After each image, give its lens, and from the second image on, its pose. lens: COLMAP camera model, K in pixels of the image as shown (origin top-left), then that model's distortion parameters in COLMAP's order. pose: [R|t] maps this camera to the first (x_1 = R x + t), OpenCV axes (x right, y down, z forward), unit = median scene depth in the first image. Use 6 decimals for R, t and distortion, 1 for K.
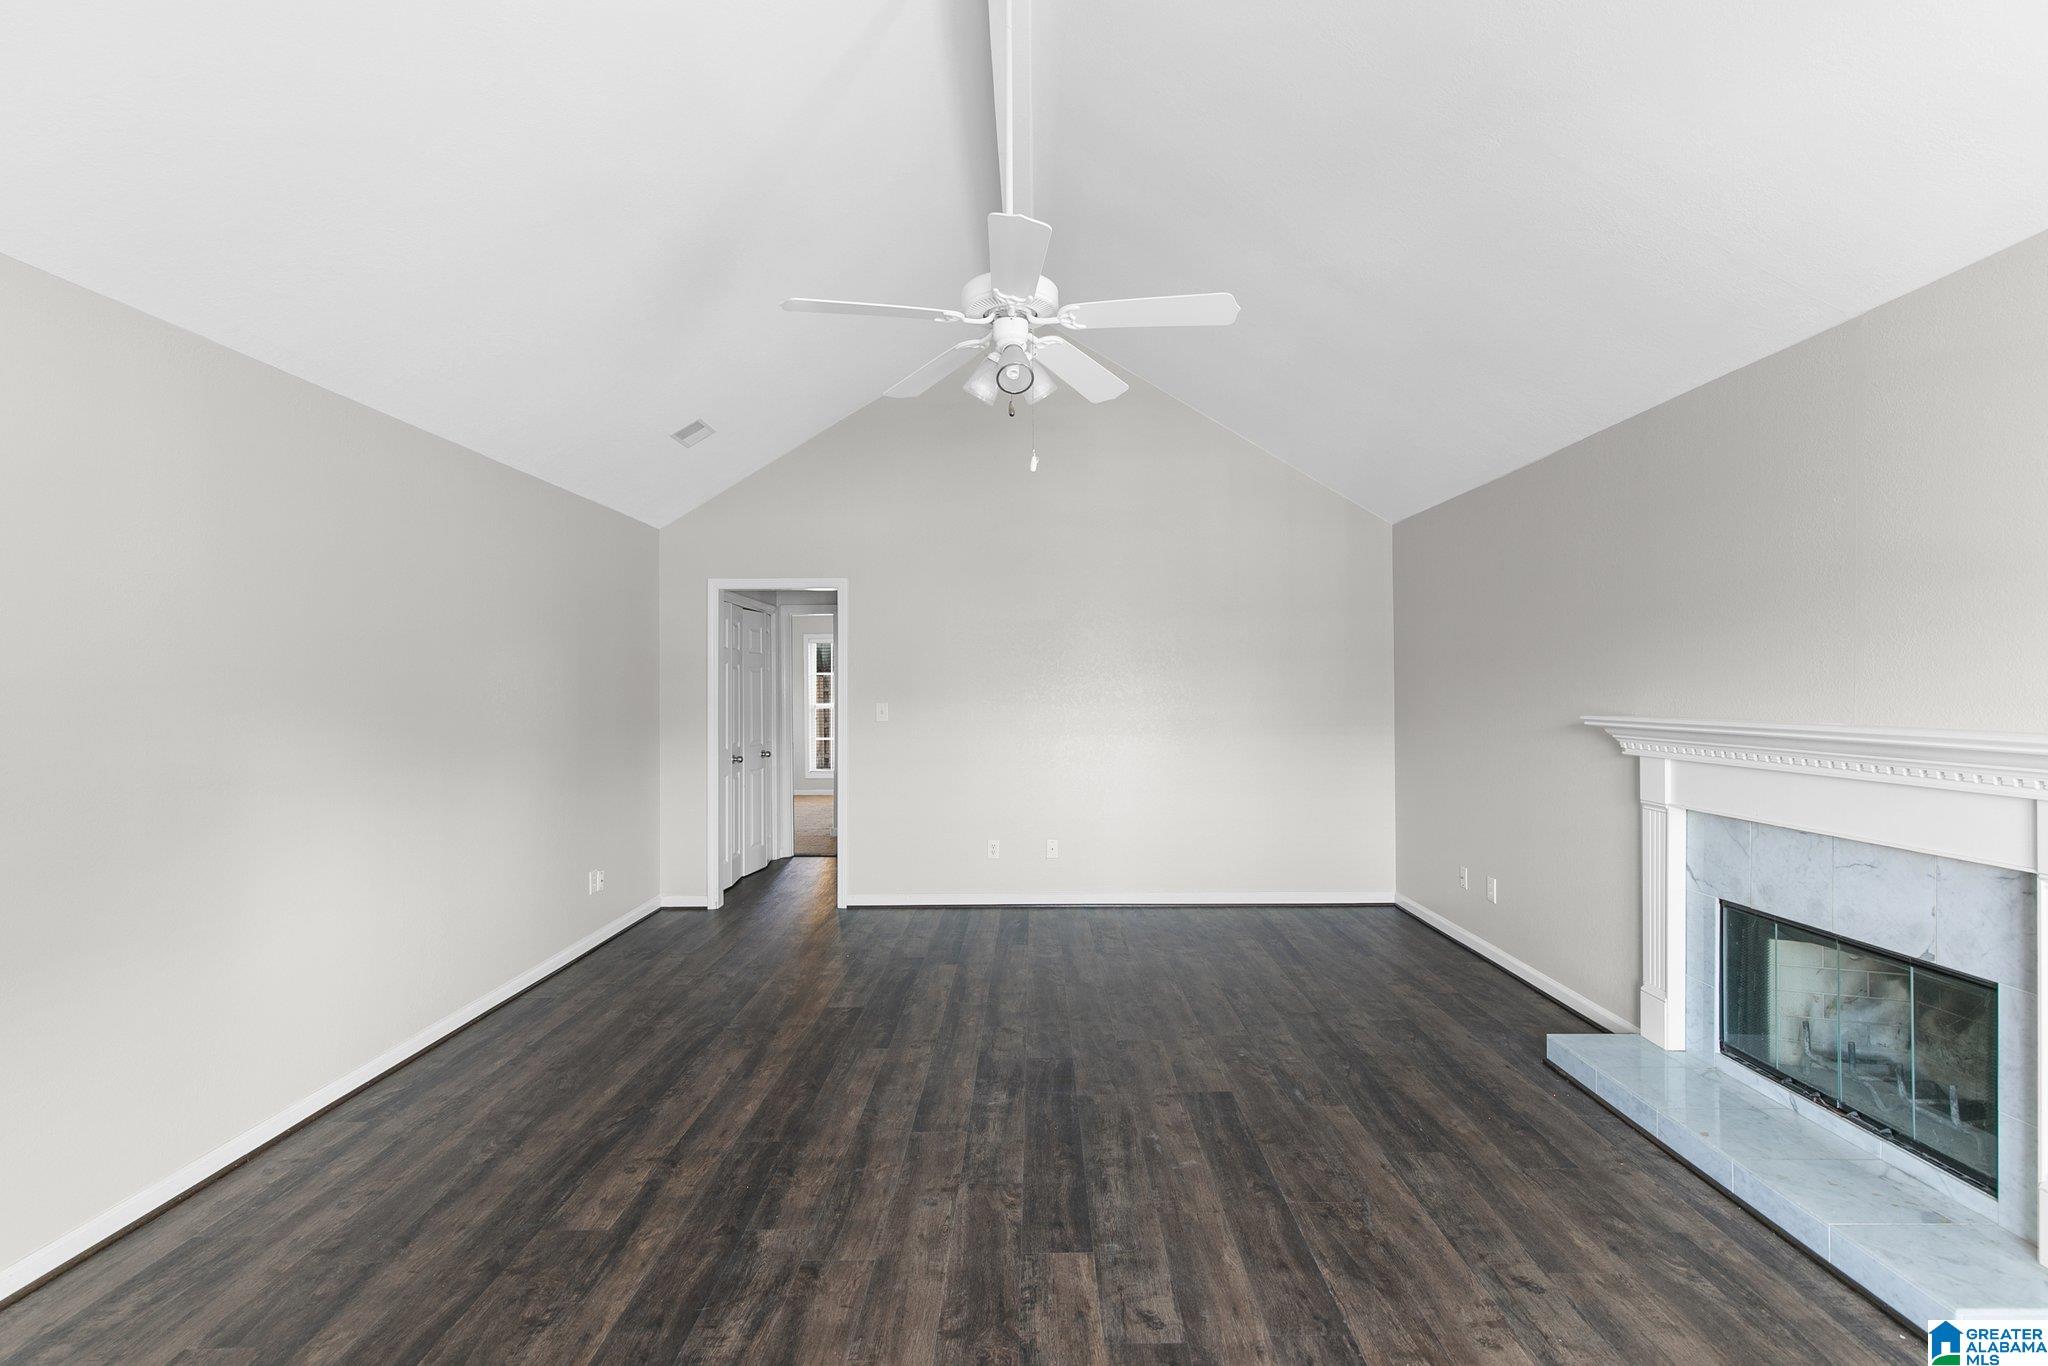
lens RADIAL K [[928.0, 0, 1036.1], [0, 928.0, 689.4], [0, 0, 1]] dist [0.007067, -0.000368]
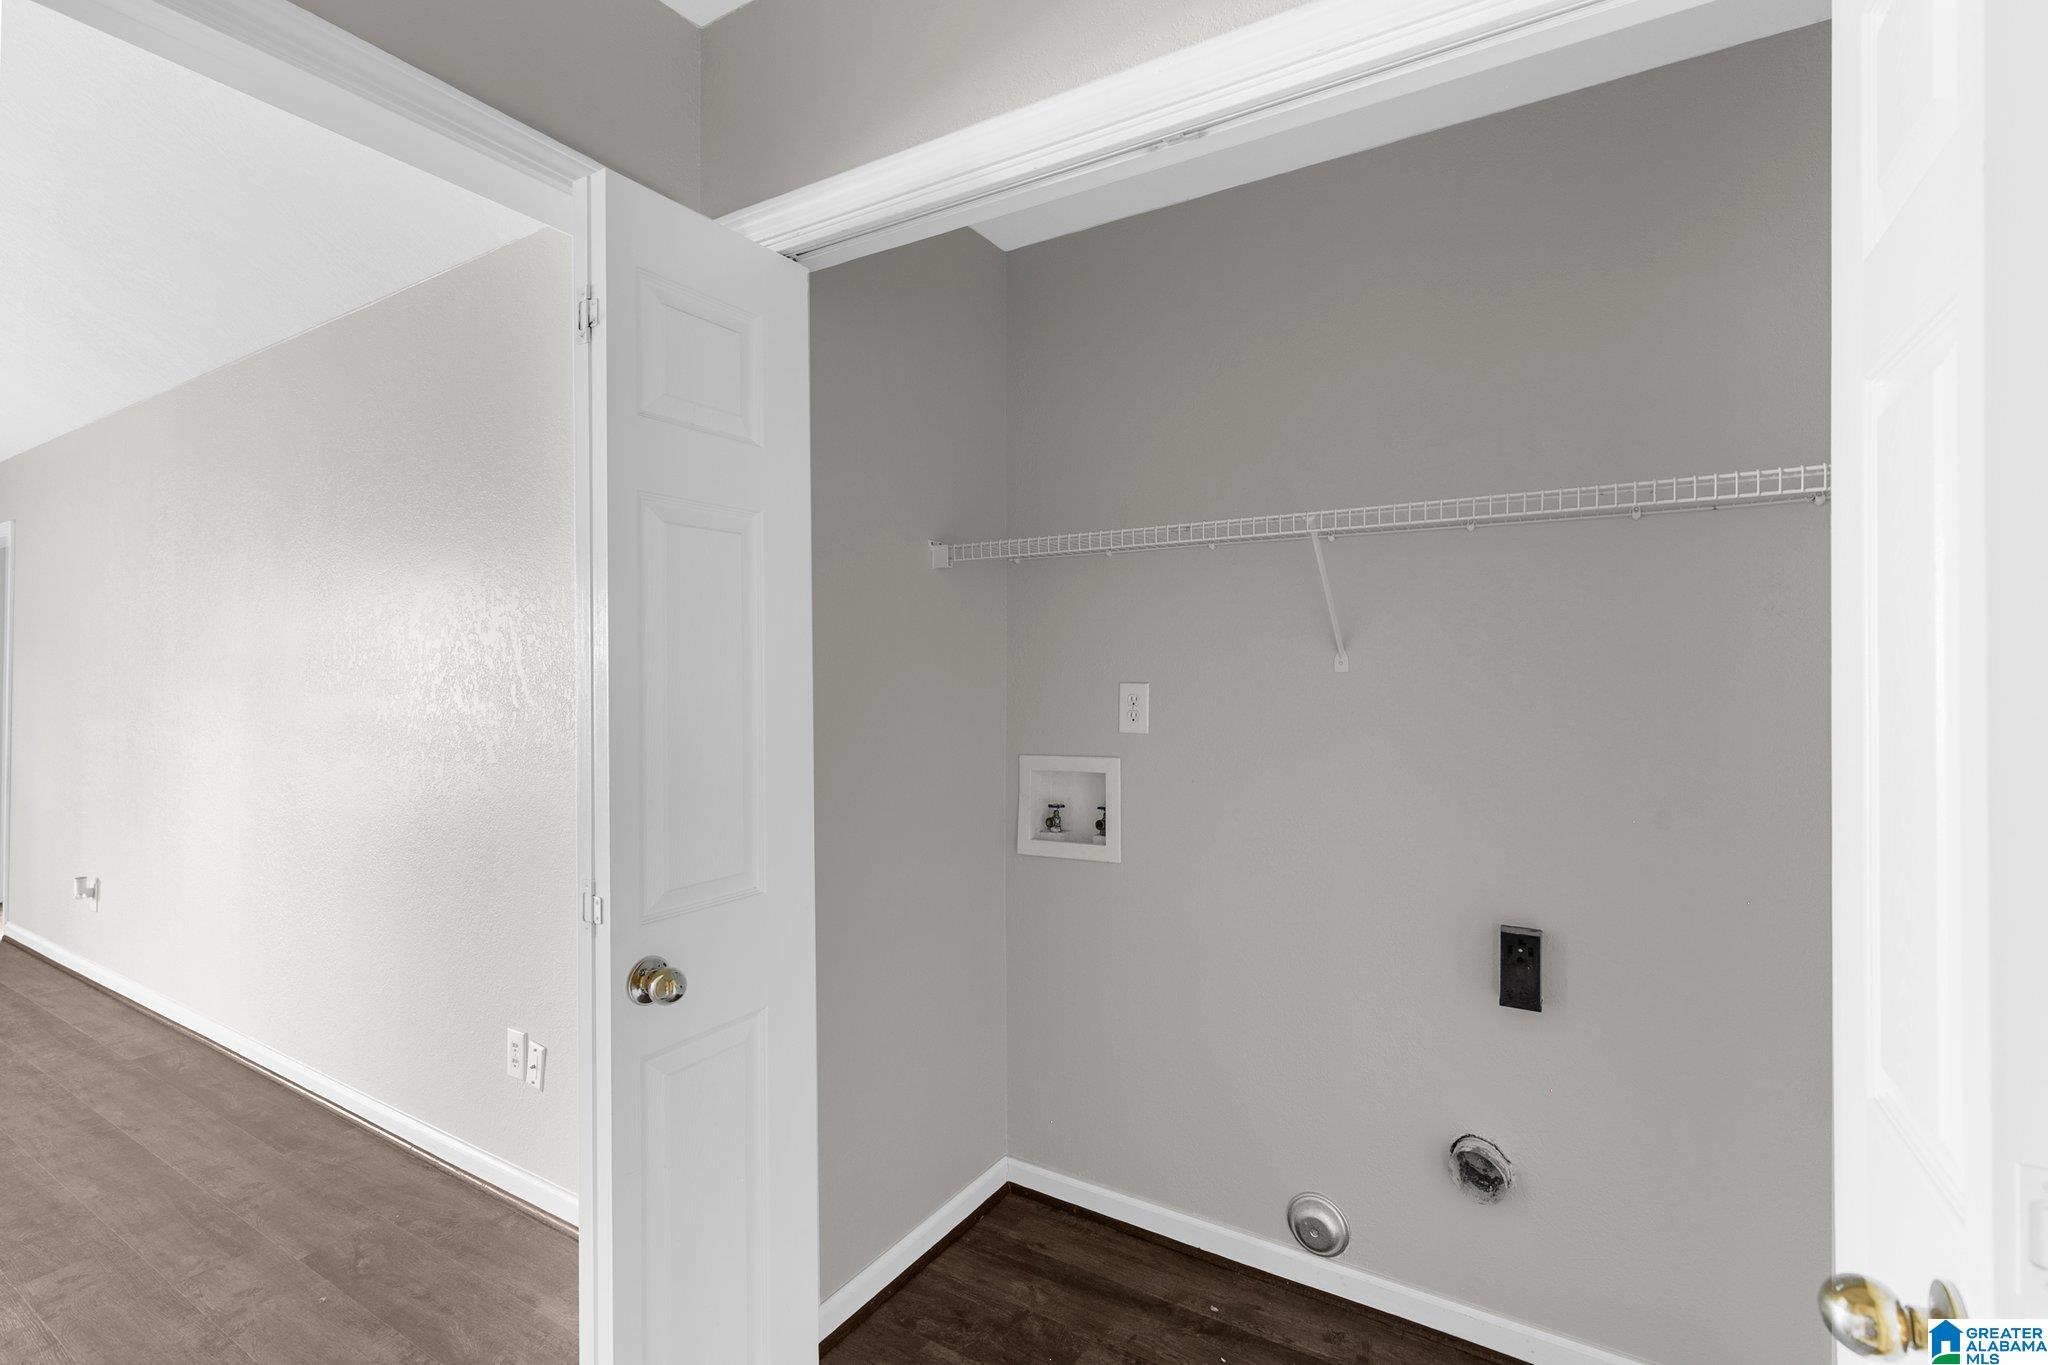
lens RADIAL K [[928.0, 0, 1034.0], [0, 928.0, 680.1], [0, 0, 1]] dist [0.007067, -0.000368]
pose [[-0.528276, 0.012618, -0.848979, -0.387596], [0.003634, 0.999914, 0.012600, 0.030947], [0.849065, 0.003571, -0.528276, 2.535300]]
